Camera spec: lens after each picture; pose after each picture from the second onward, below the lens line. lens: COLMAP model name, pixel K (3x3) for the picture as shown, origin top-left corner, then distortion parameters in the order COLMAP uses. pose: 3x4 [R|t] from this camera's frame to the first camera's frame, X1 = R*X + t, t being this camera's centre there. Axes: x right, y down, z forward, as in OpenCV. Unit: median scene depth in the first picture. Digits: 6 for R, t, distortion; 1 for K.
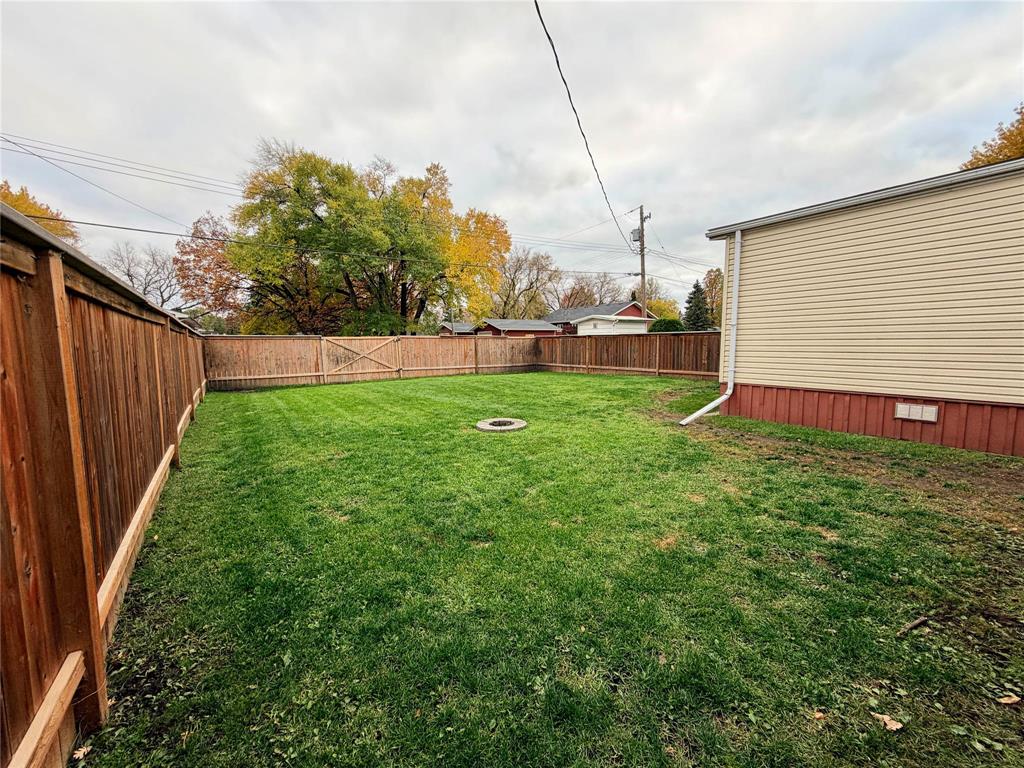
lens RADIAL K [[408.4, 0, 509.3], [0, 408.4, 383.1], [0, 0, 1]] dist [0.005251, -0.000835]
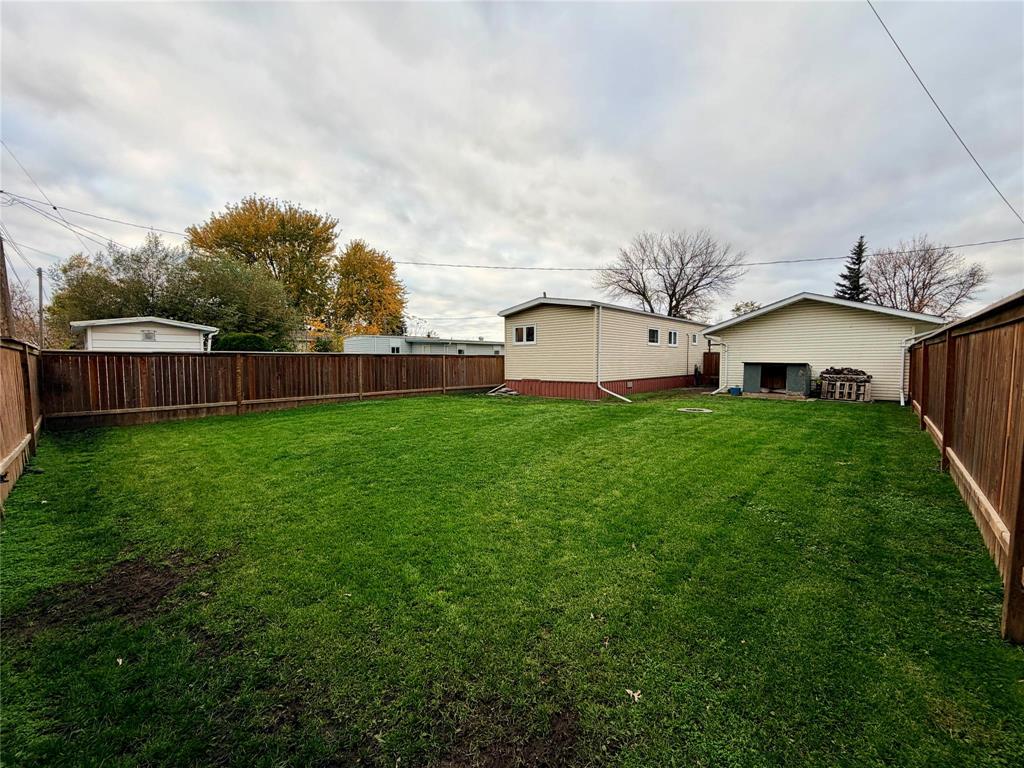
lens RADIAL K [[408.4, 0, 507.8], [0, 408.4, 380.8], [0, 0, 1]] dist [0.005251, -0.000835]
pose [[-0.198551, -0.040762, 0.979242, -0.520613], [0.104753, 0.992529, 0.062555, -0.072999], [-0.974476, 0.114999, -0.192798, 0.742752]]
